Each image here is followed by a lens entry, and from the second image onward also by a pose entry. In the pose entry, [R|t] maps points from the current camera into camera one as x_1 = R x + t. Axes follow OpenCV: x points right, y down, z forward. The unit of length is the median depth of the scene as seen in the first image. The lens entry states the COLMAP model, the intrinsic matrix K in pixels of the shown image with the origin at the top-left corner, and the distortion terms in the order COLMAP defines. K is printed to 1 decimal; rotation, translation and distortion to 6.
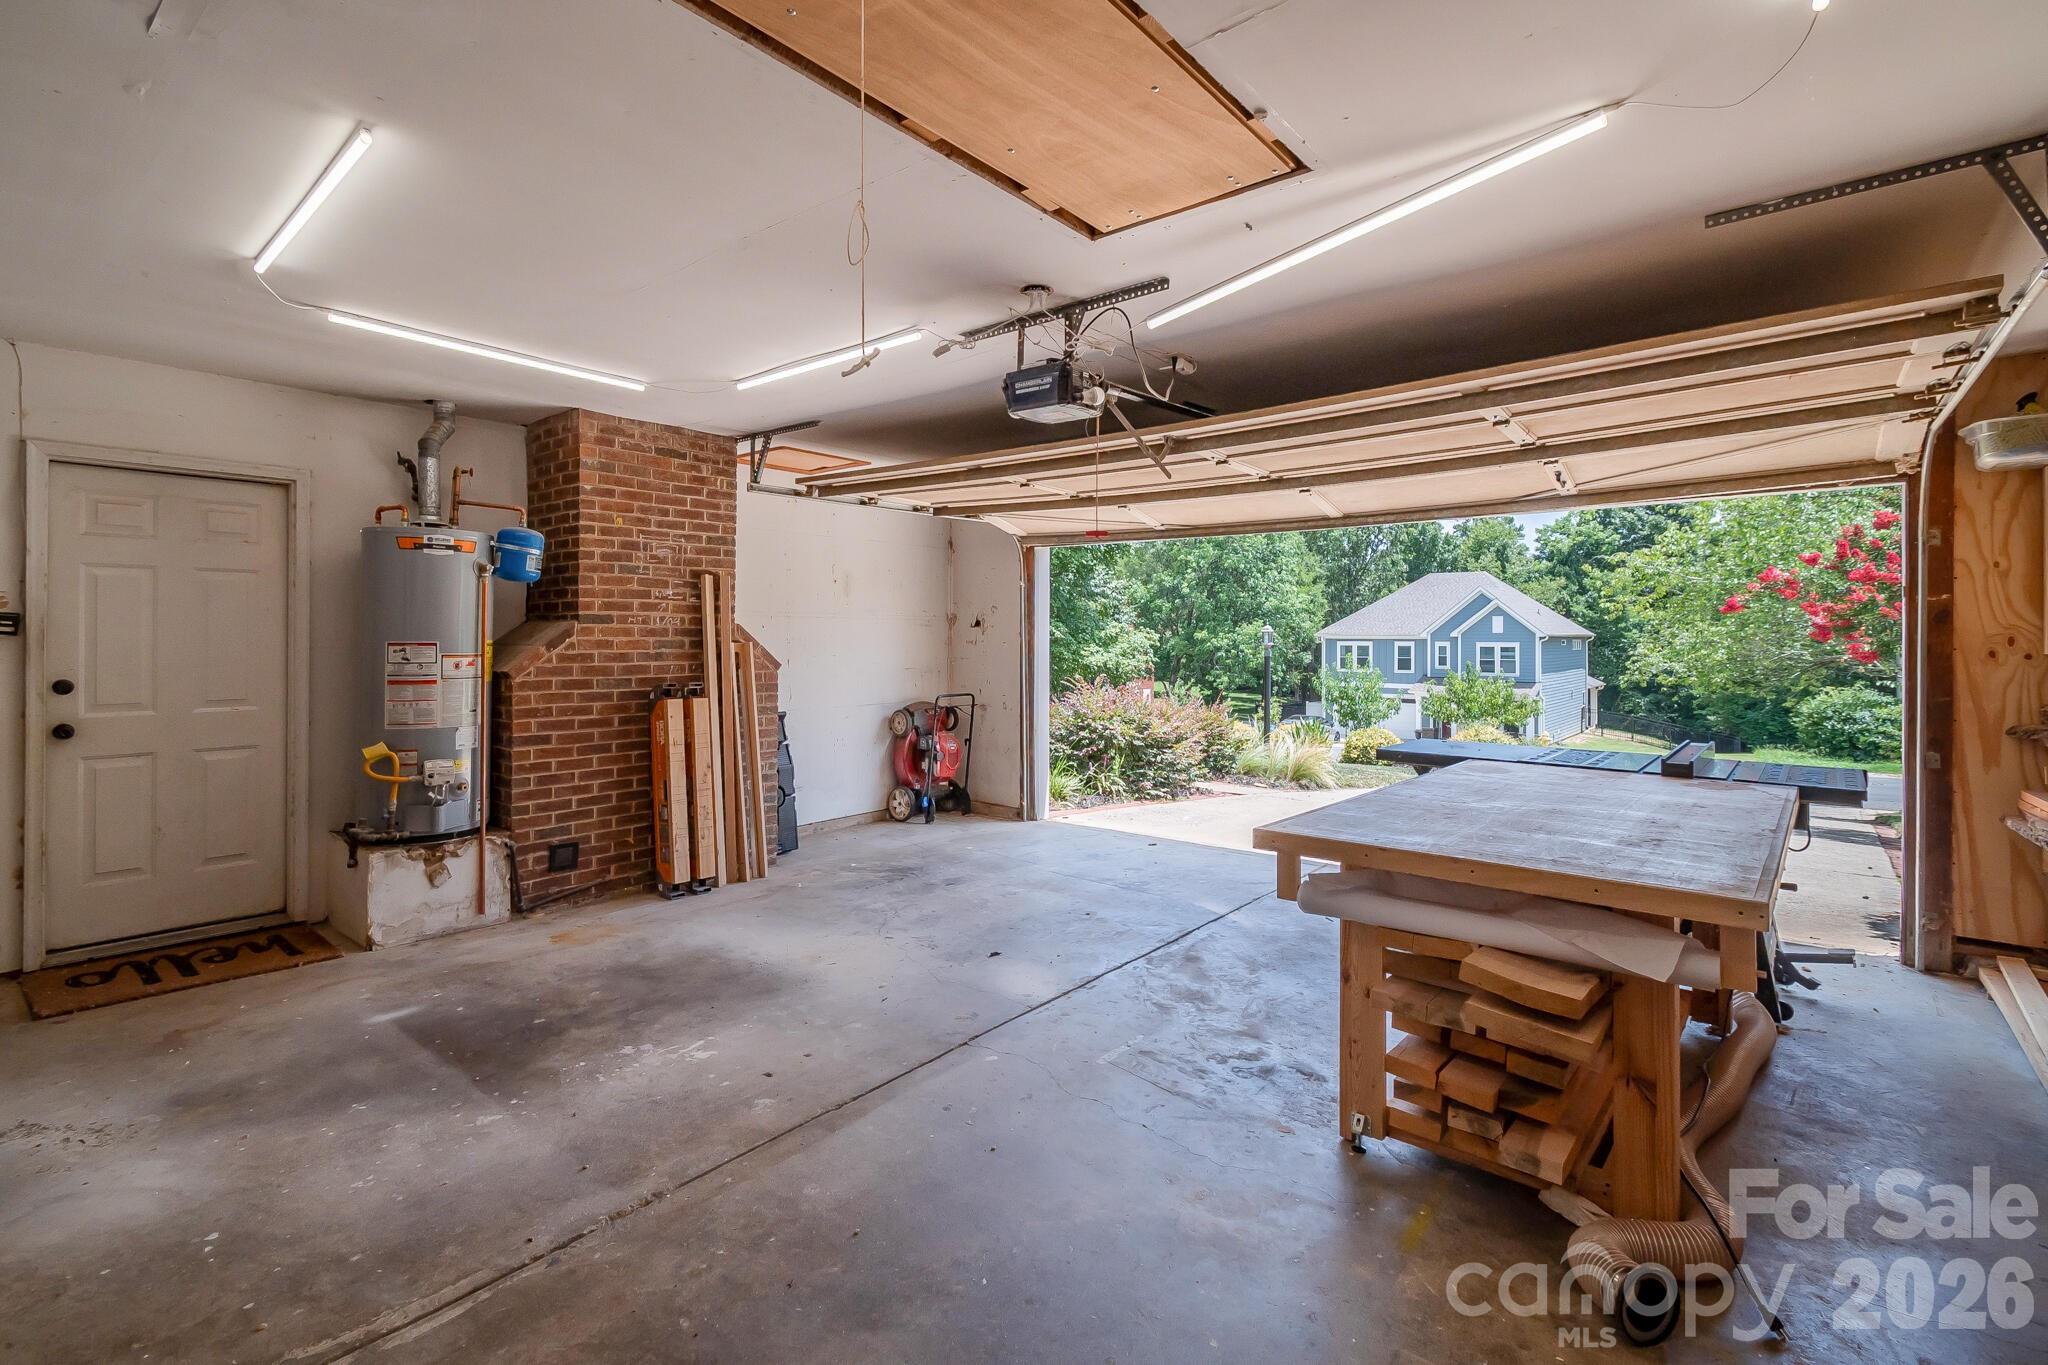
lens RADIAL K [[896.9, 0, 1026.5], [0, 896.9, 641.8], [0, 0, 1]] dist [0.002404, 0.000220]
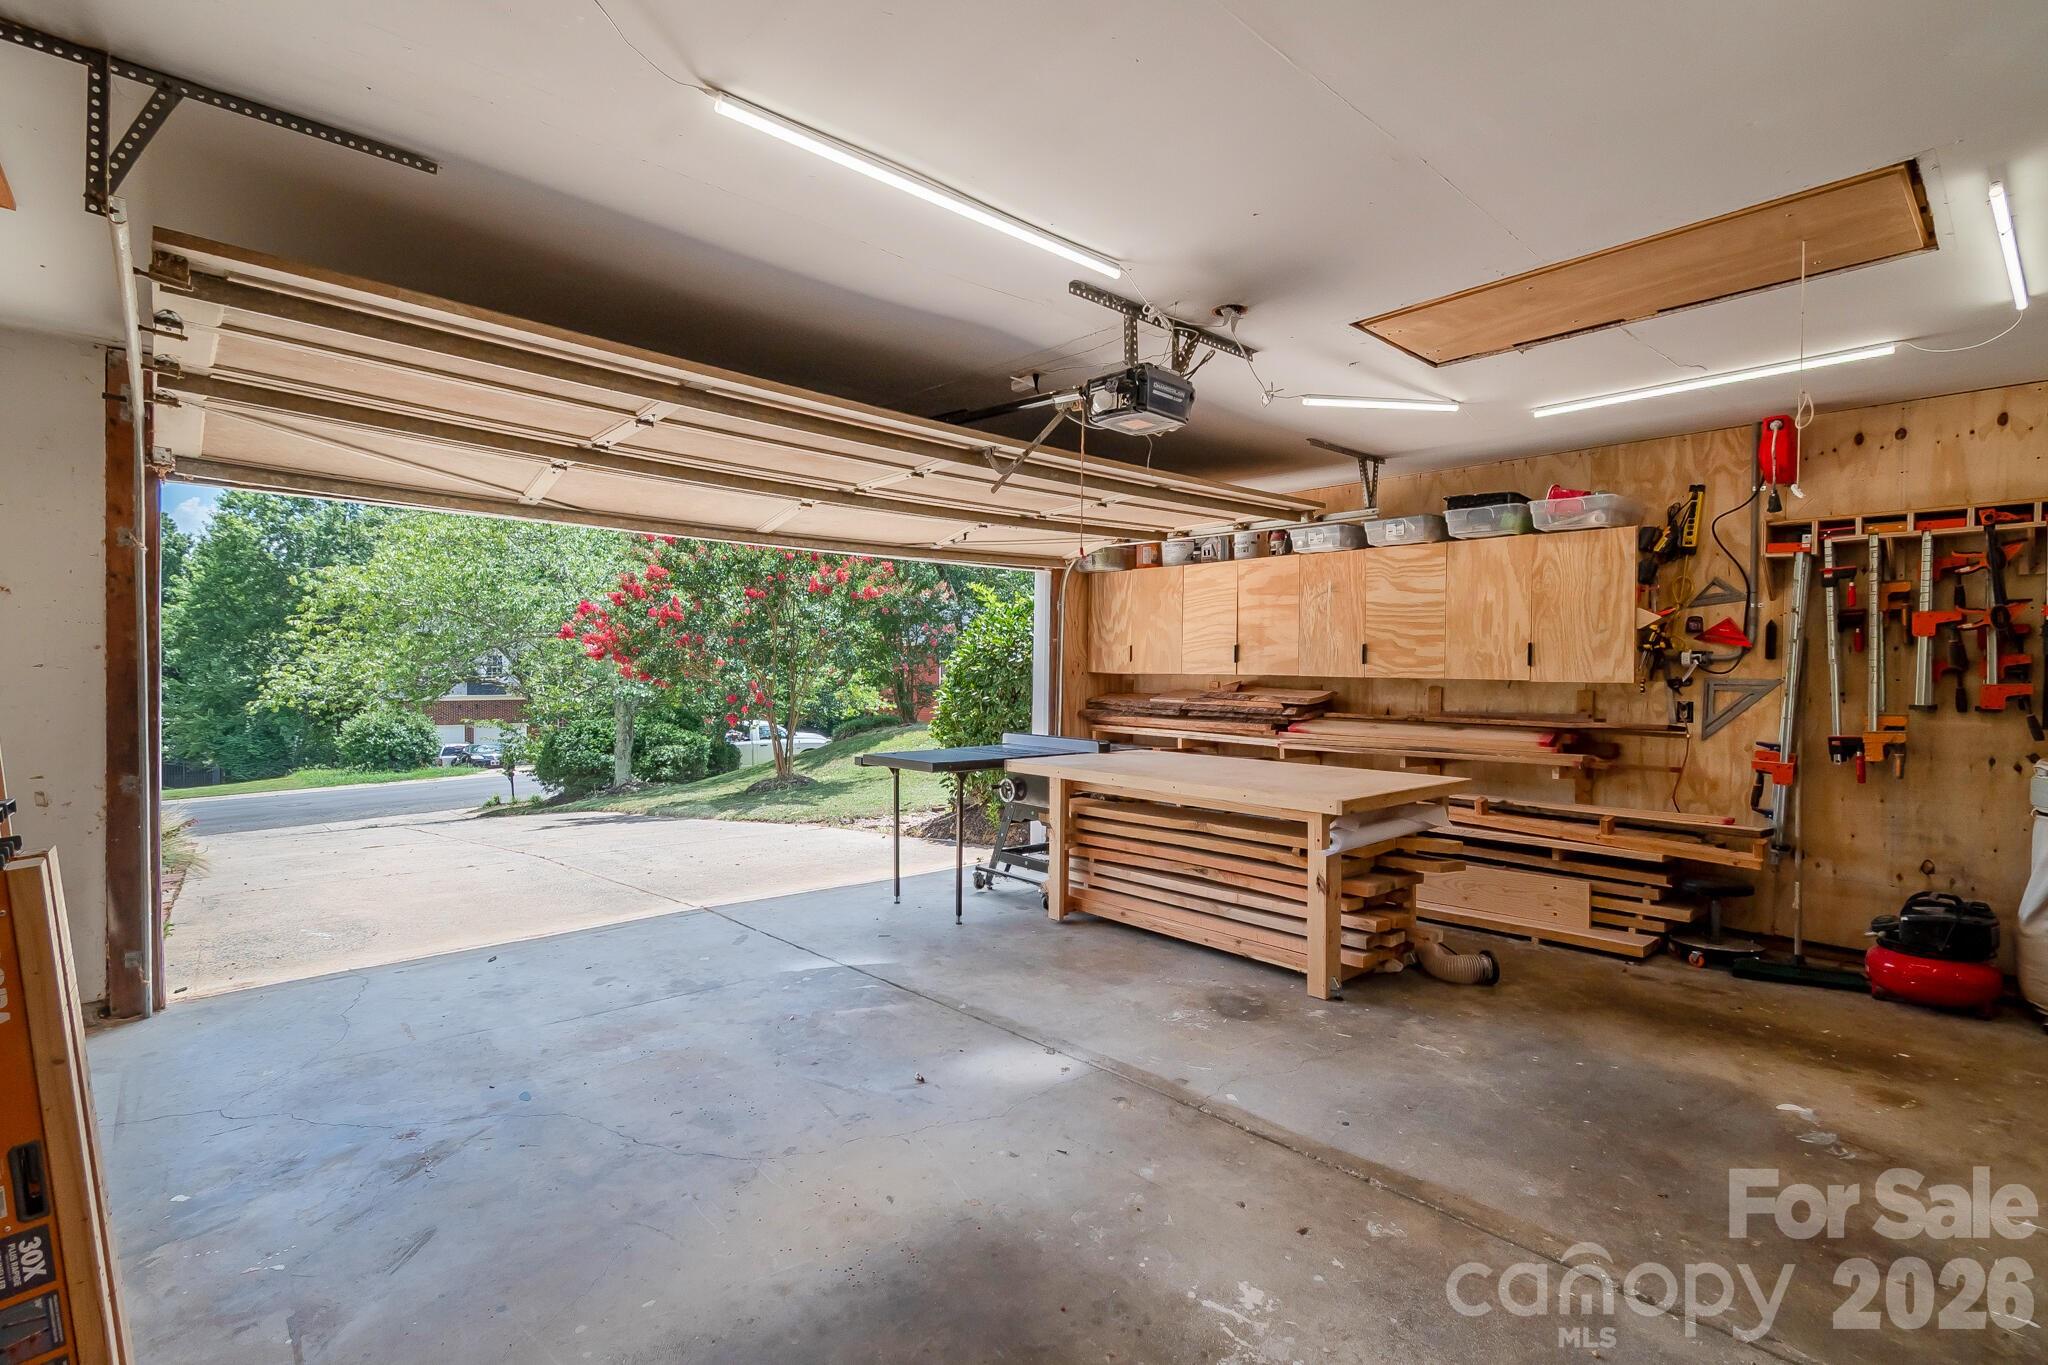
lens RADIAL K [[921.8, 0, 1028.9], [0, 921.8, 668.5], [0, 0, 1]] dist [0.003413, 0.000191]
pose [[0.172308, -0.003690, 0.985036, -0.928543], [-0.002981, 0.999986, 0.004267, 0.003381], [-0.985039, -0.003672, 0.172295, 0.929647]]
